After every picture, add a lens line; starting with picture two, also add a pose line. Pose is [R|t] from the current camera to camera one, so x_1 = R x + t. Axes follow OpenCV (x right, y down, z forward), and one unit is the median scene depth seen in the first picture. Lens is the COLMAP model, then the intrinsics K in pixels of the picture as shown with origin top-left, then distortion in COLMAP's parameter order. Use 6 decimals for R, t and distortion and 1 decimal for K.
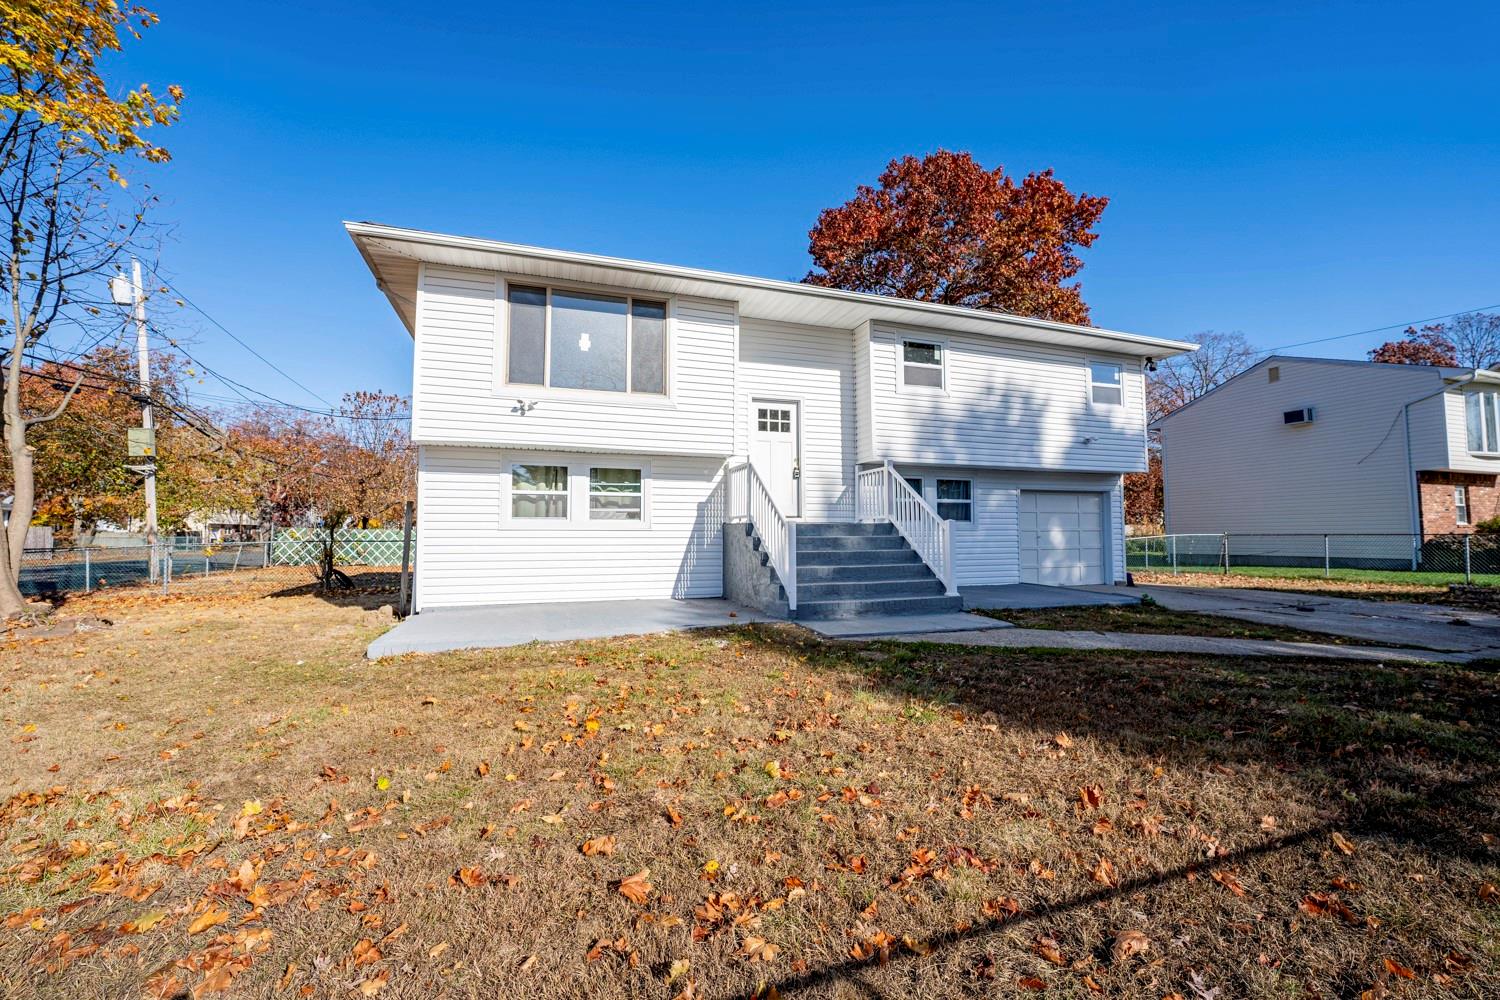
lens RADIAL K [[589.7, 0, 750.0], [0, 589.7, 500.0], [0, 0, 1]] dist [-0.021953, 0.000117]
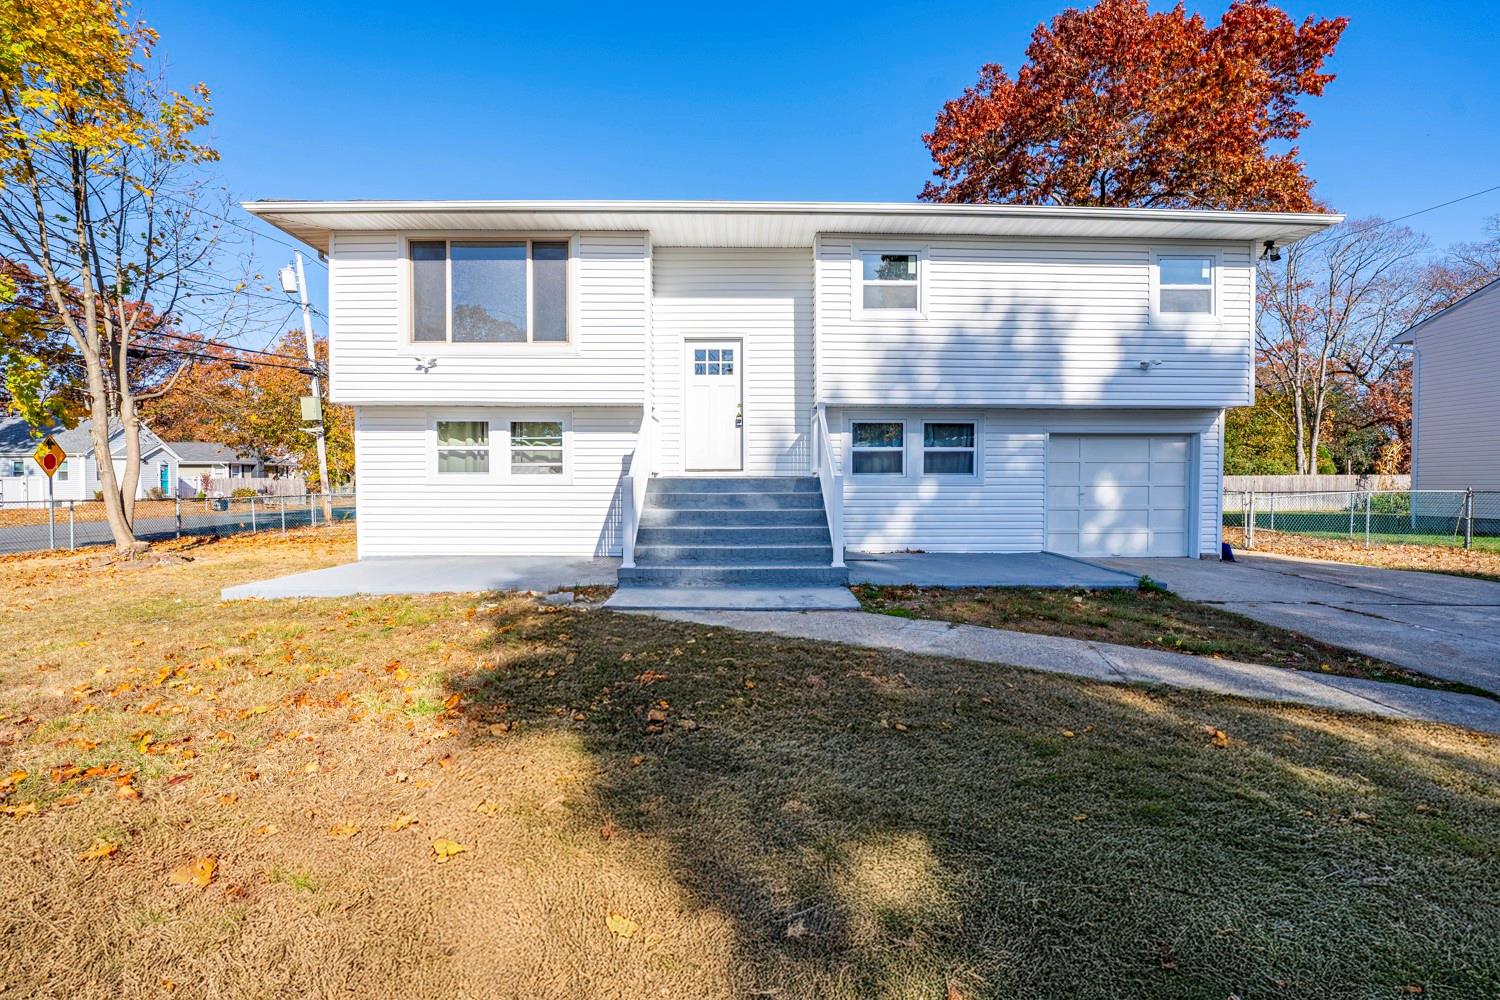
lens RADIAL K [[614.0, 0, 746.9], [0, 614.0, 499.8], [0, 0, 1]] dist [-0.026135, 0.002388]
pose [[0.954031, 0.010496, -0.299526, 0.364877], [0.014889, 0.996493, 0.082344, -0.002569], [0.299339, -0.083018, 0.950528, 0.114217]]
